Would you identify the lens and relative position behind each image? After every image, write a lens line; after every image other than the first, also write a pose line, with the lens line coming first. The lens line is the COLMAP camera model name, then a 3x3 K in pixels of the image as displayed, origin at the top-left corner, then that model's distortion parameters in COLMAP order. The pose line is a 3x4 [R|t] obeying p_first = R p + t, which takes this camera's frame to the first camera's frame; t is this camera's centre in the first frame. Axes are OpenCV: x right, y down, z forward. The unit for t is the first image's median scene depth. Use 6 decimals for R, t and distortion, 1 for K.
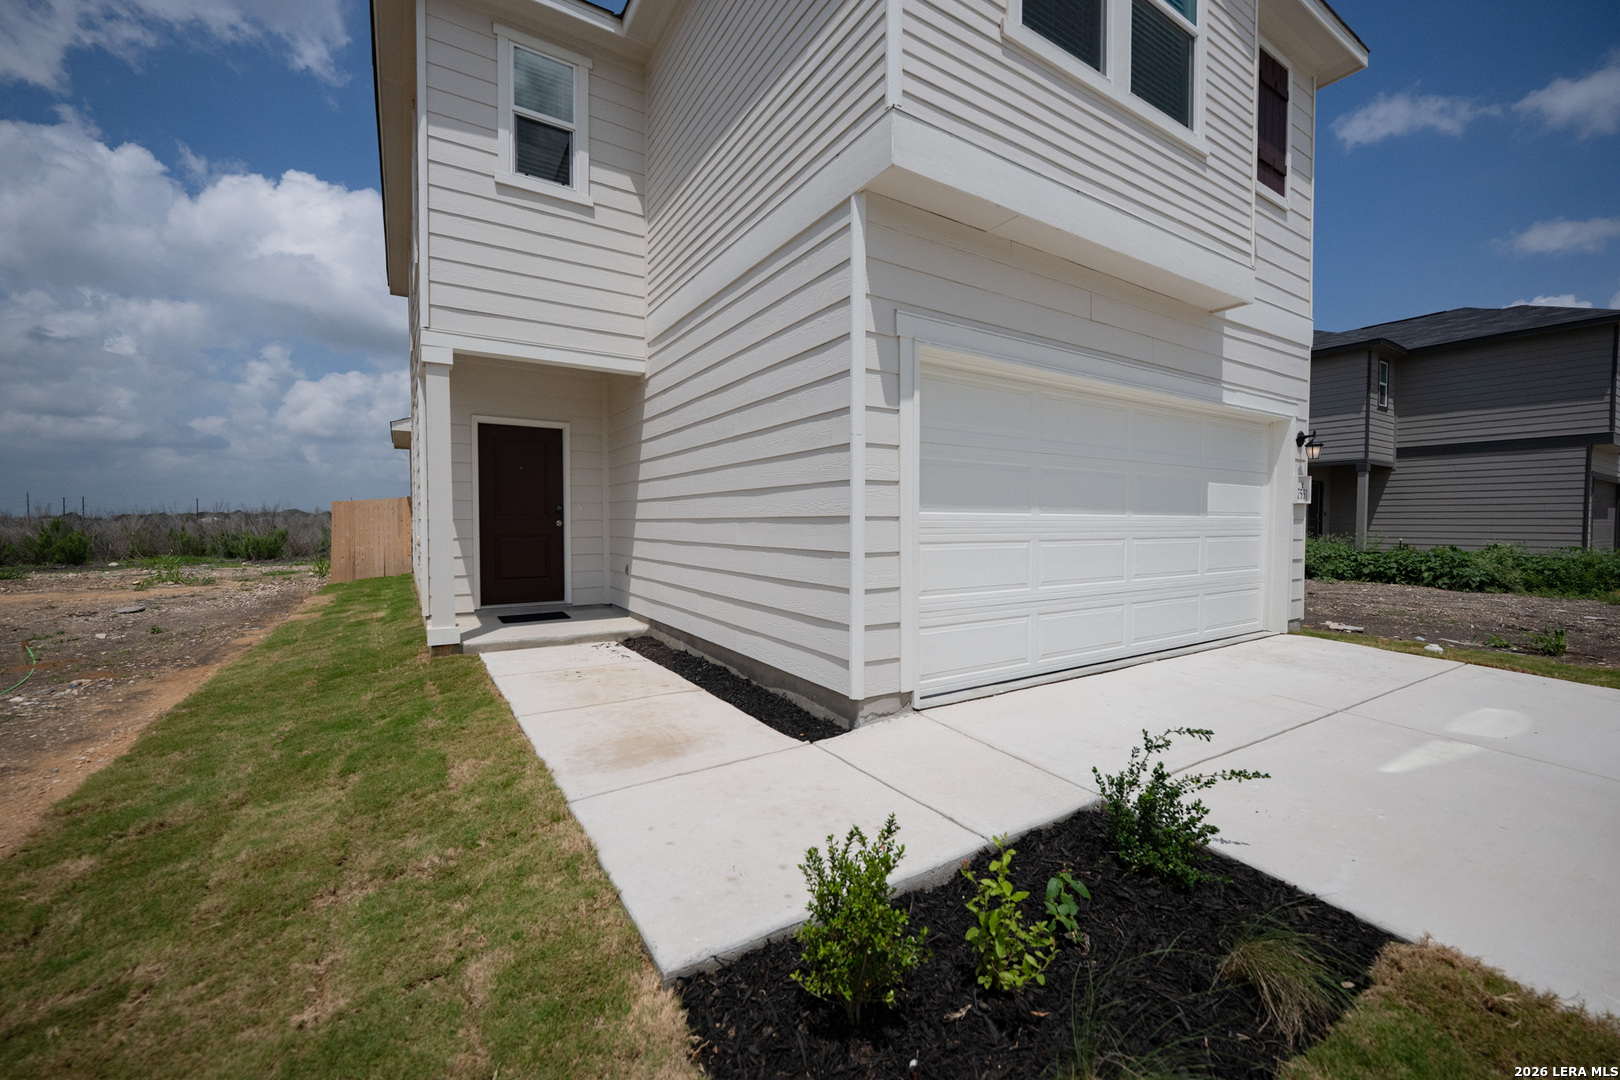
lens RADIAL K [[641.1, 0, 820.9], [0, 641.1, 543.0], [0, 0, 1]] dist [0.001567, -0.000618]
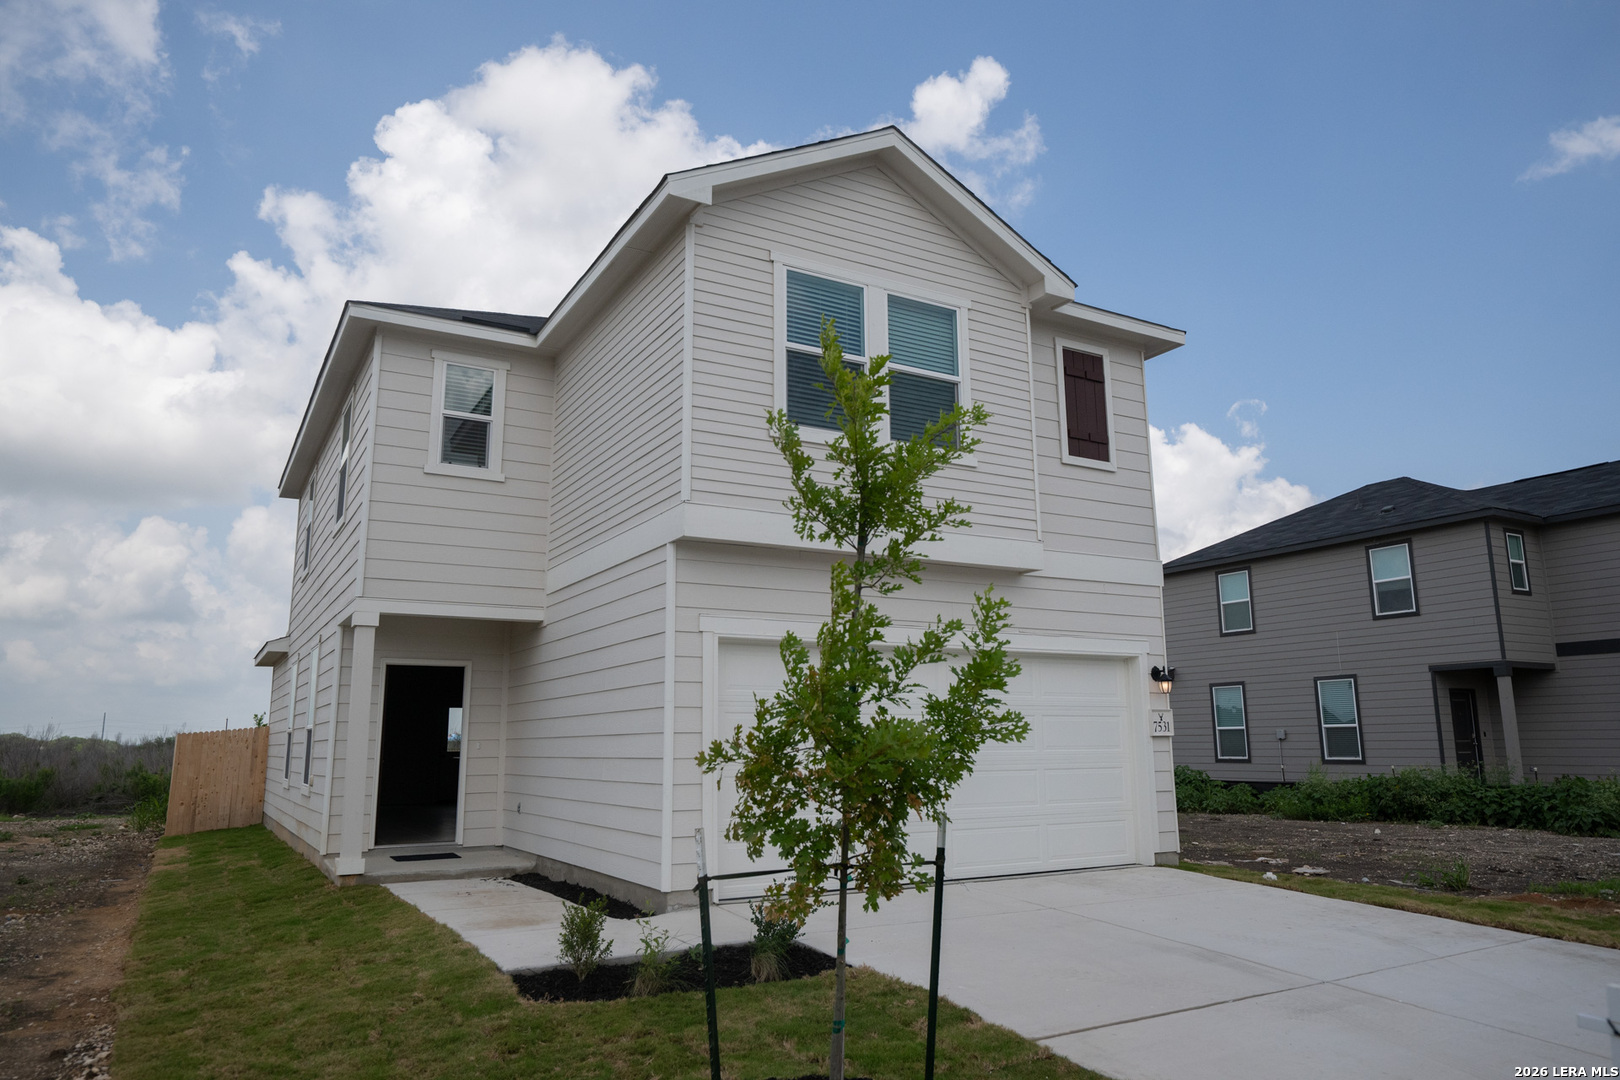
lens RADIAL K [[1071.7, 0, 814.4], [0, 1071.7, 537.7], [0, 0, 1]] dist [-0.005443, -0.000090]
pose [[0.998479, -0.020100, -0.051335, 0.283004], [0.008101, 0.974552, -0.224015, 0.010257], [0.054531, 0.223259, 0.973233, -0.781203]]
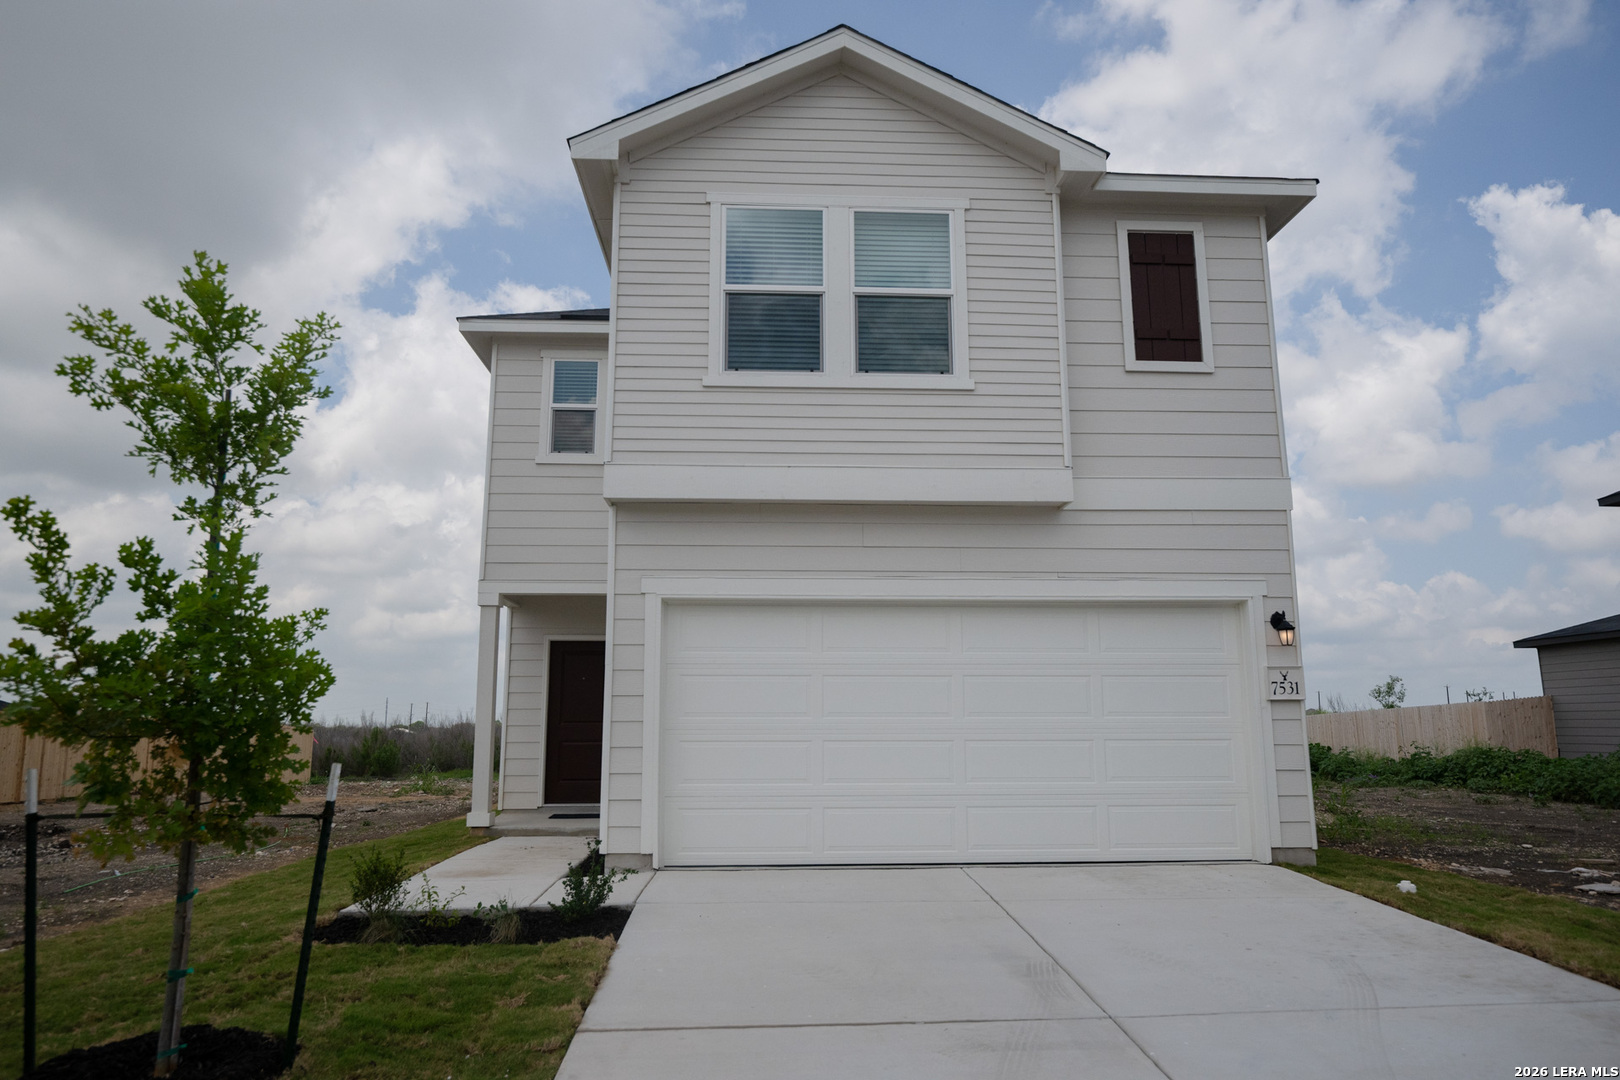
lens RADIAL K [[1071.7, 0, 803.3], [0, 1071.7, 533.5], [0, 0, 1]] dist [-0.005443, -0.000090]
pose [[0.867224, -0.093806, -0.489003, 0.896023], [-0.012494, 0.977684, -0.209708, 0.024797], [0.497762, 0.187974, 0.846699, -0.487043]]
